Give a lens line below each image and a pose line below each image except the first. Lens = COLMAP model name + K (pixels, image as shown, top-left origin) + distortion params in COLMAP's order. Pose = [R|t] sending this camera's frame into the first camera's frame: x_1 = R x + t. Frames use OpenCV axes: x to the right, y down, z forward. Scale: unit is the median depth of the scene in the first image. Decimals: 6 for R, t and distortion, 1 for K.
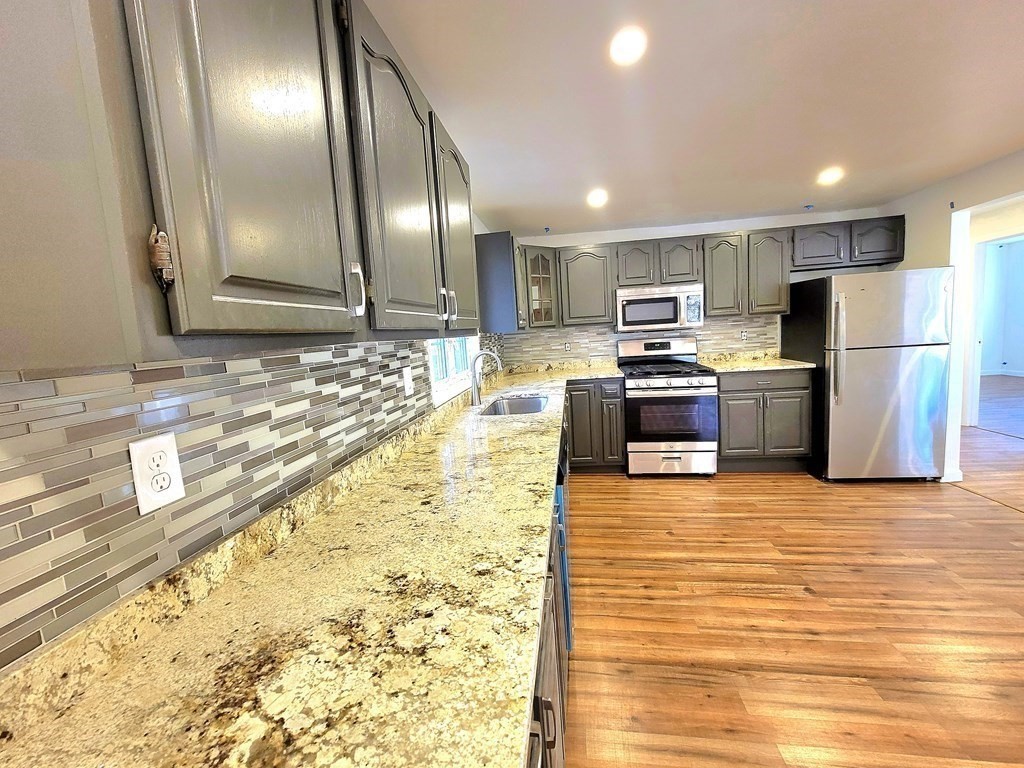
lens RADIAL K [[421.0, 0, 511.9], [0, 421.0, 377.2], [0, 0, 1]] dist [-0.002620, -0.000314]
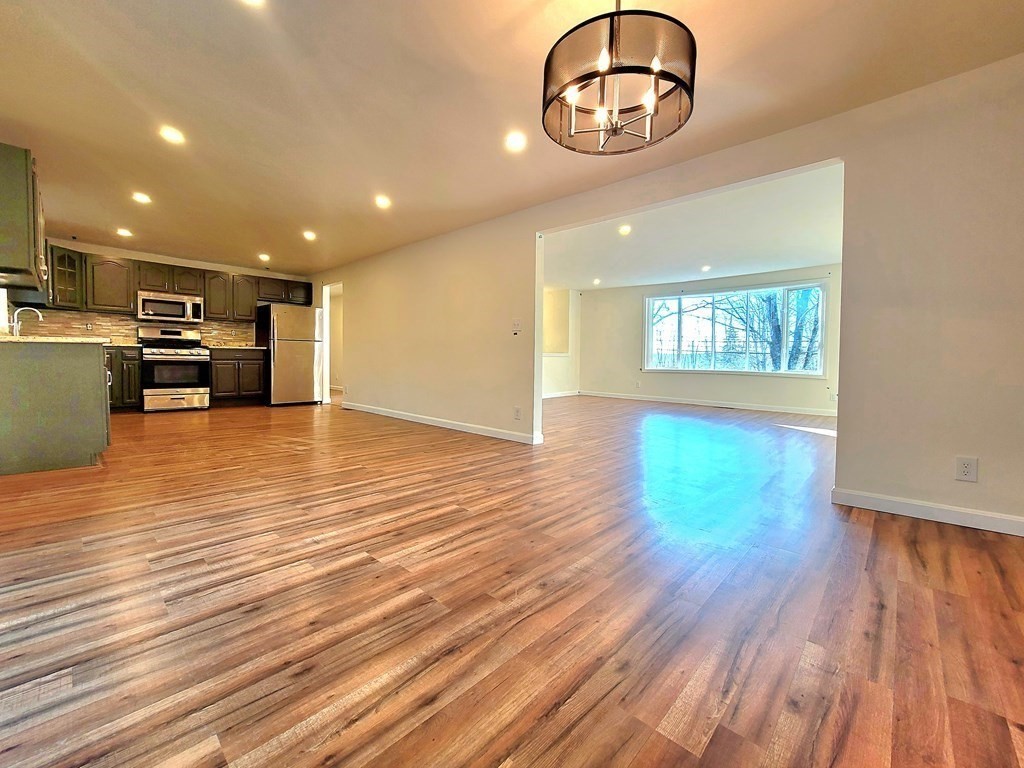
lens RADIAL K [[421.0, 0, 511.9], [0, 421.0, 377.2], [0, 0, 1]] dist [-0.002620, -0.000314]
pose [[0.580767, 0.038845, 0.813143, -0.194260], [0.036903, 0.996578, -0.073965, 0.274936], [-0.813233, 0.072964, 0.577346, -0.988606]]
